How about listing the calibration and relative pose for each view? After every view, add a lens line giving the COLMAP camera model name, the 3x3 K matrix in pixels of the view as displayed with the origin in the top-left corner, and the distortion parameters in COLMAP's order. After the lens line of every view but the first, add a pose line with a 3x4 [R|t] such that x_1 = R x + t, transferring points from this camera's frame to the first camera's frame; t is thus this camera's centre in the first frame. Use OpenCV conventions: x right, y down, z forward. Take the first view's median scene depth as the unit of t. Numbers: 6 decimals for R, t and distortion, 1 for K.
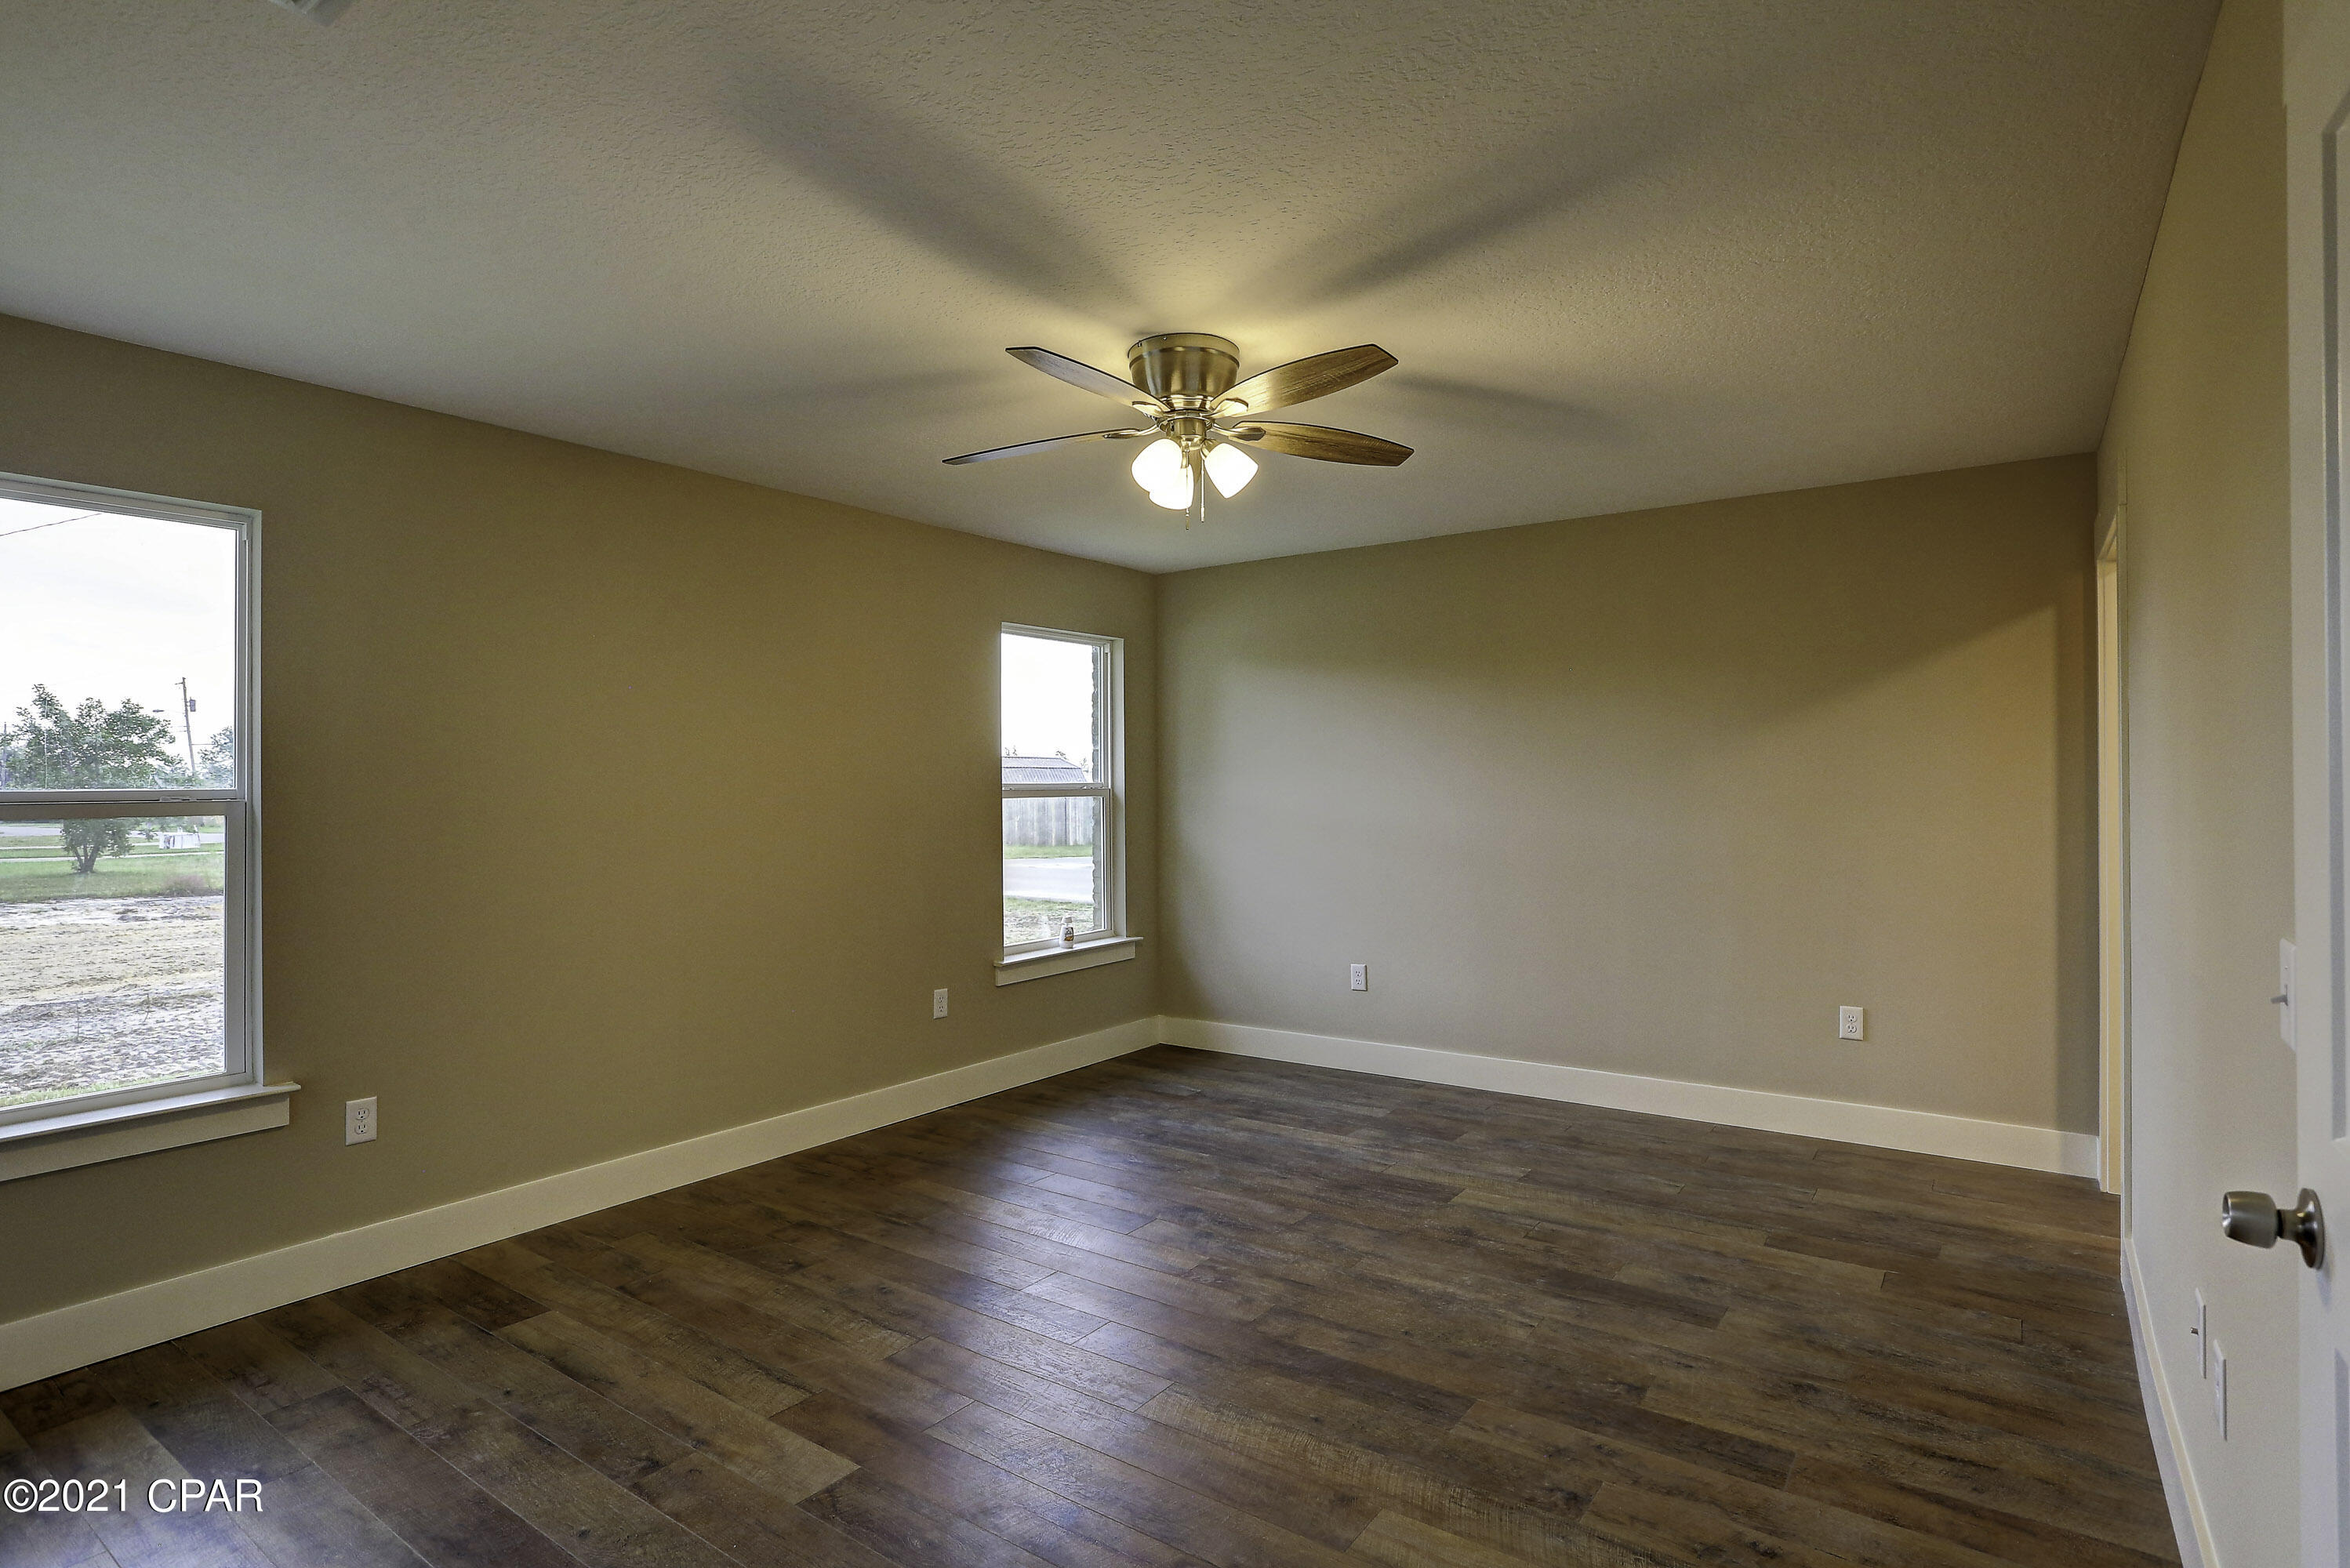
lens RADIAL K [[1191.6, 0, 1167.7], [0, 1191.6, 784.3], [0, 0, 1]] dist [-0.001349, 0.000332]
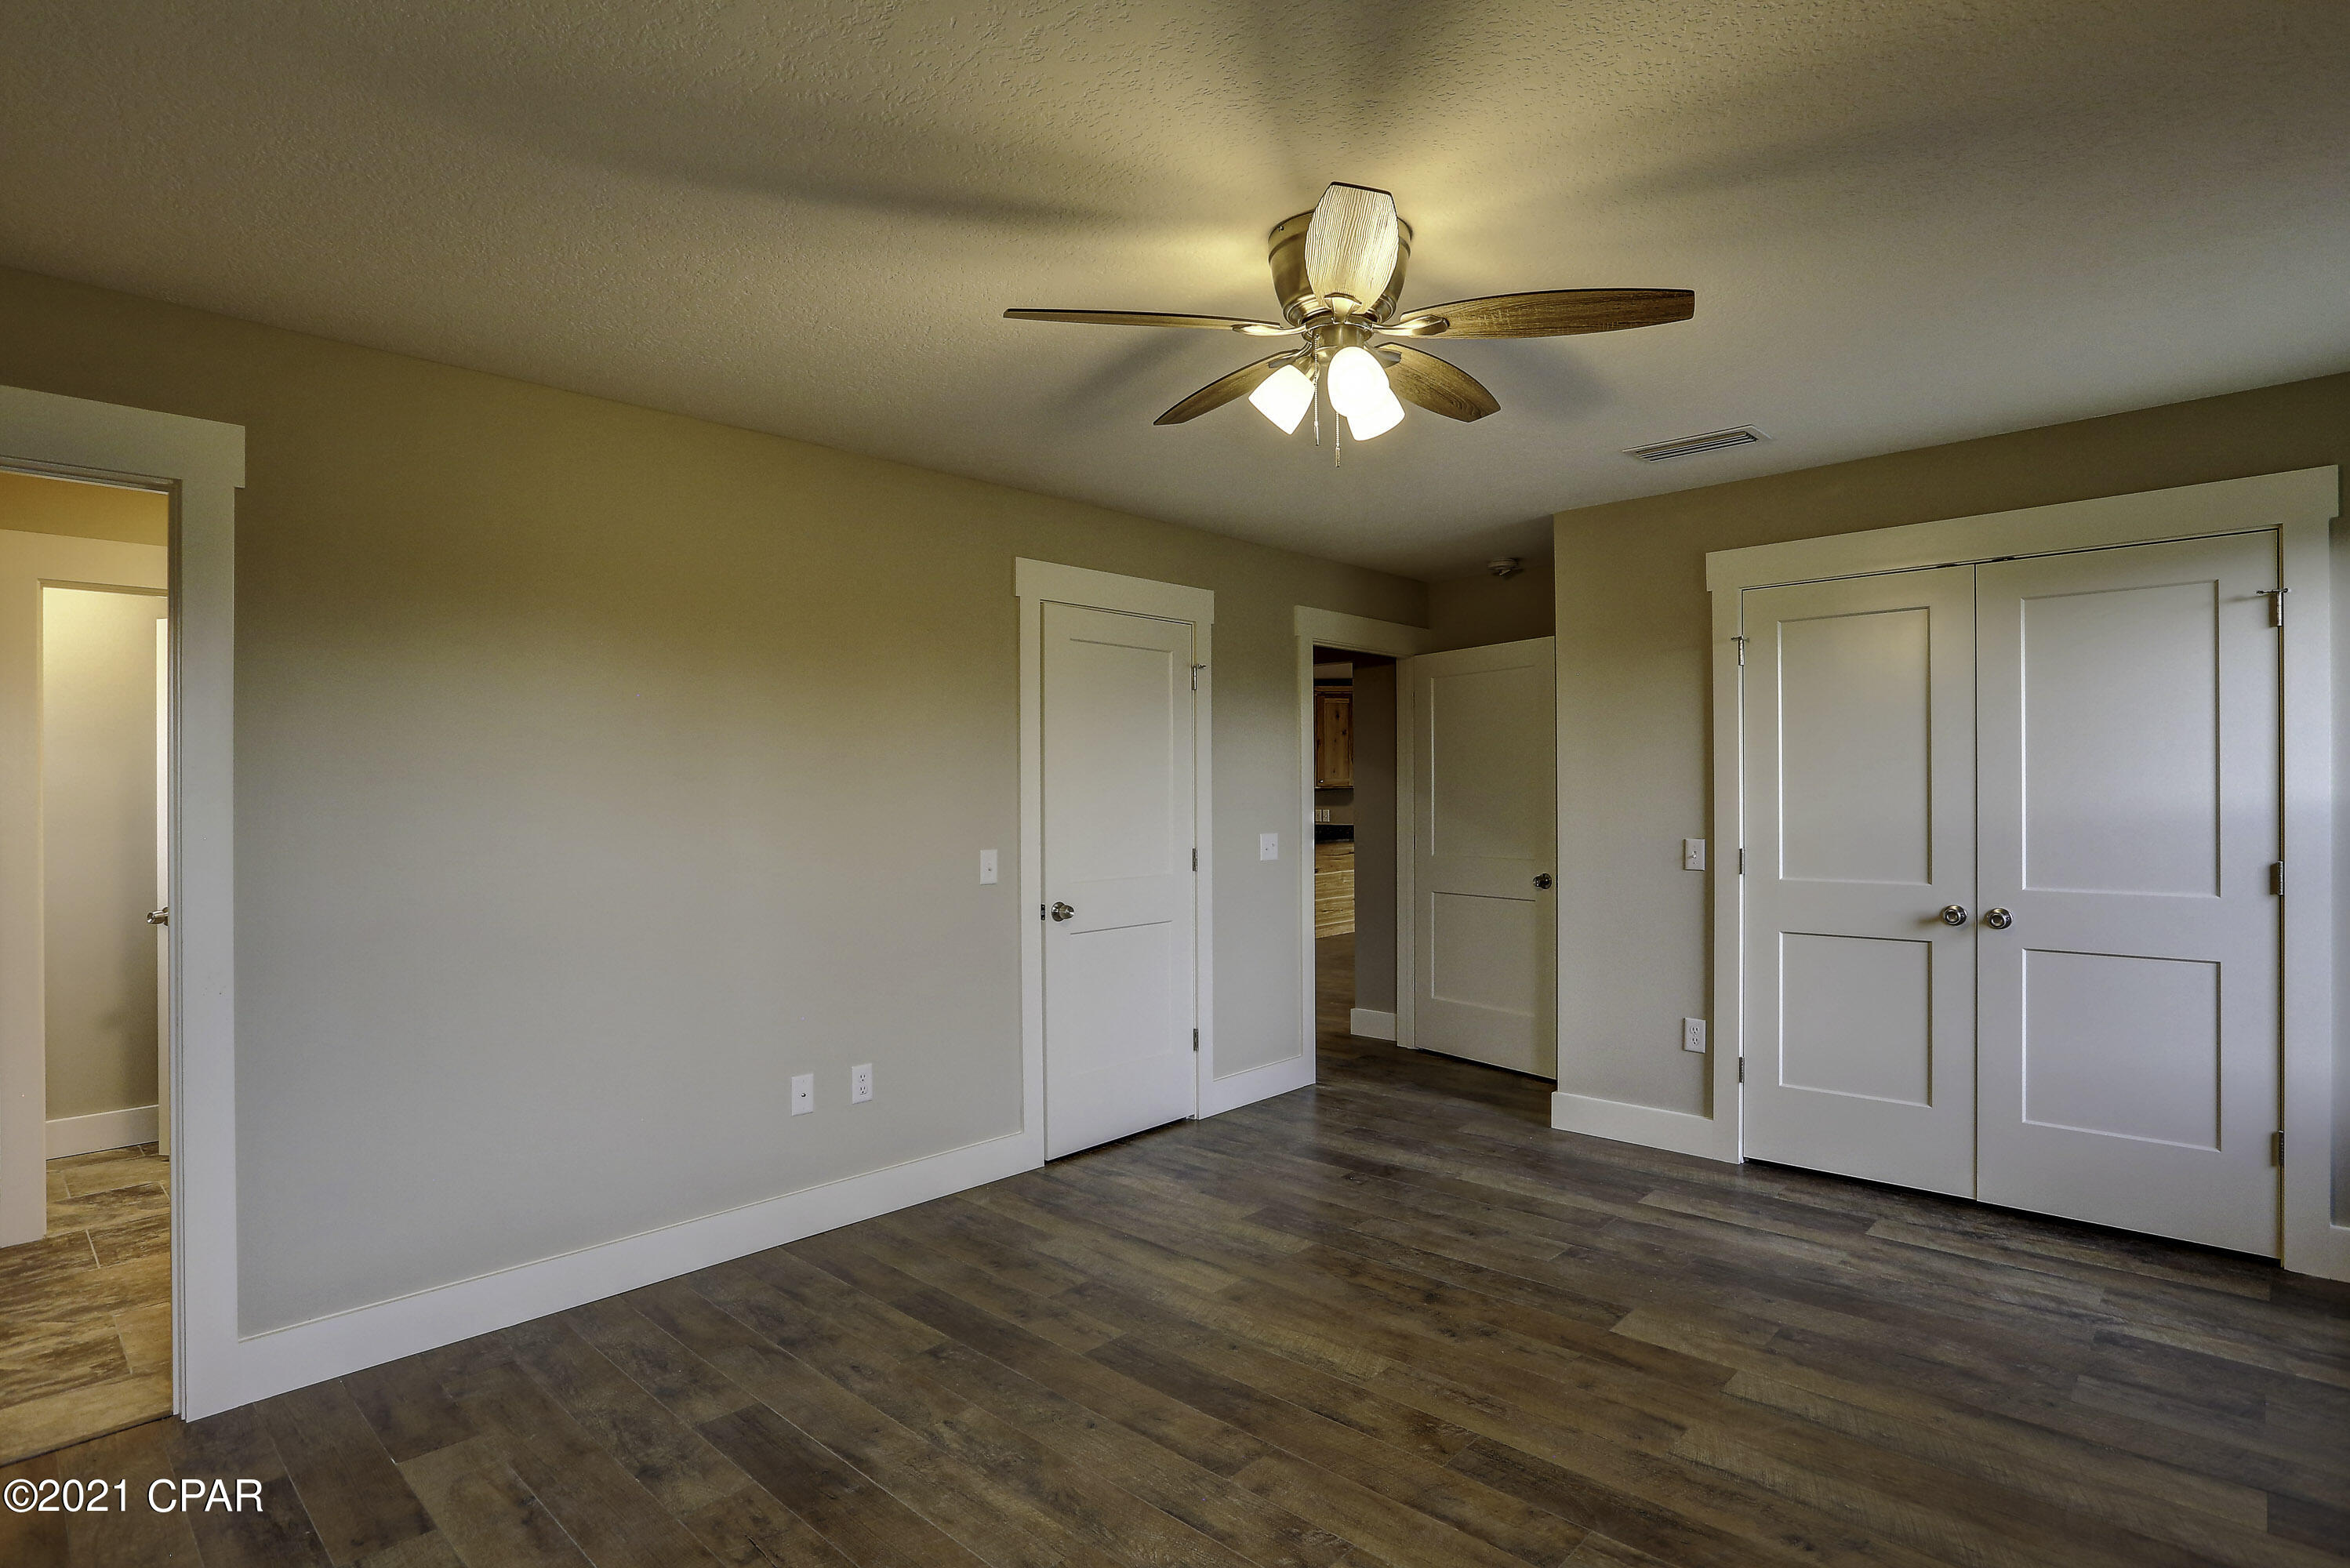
lens RADIAL K [[1191.6, 0, 1175.7], [0, 1191.6, 786.2], [0, 0, 1]] dist [-0.001349, 0.000332]
pose [[-0.990648, 0.019812, 0.134999, 0.013121], [0.018627, 0.999776, -0.010042, 0.001932], [-0.135168, -0.007434, -0.990795, 1.945667]]
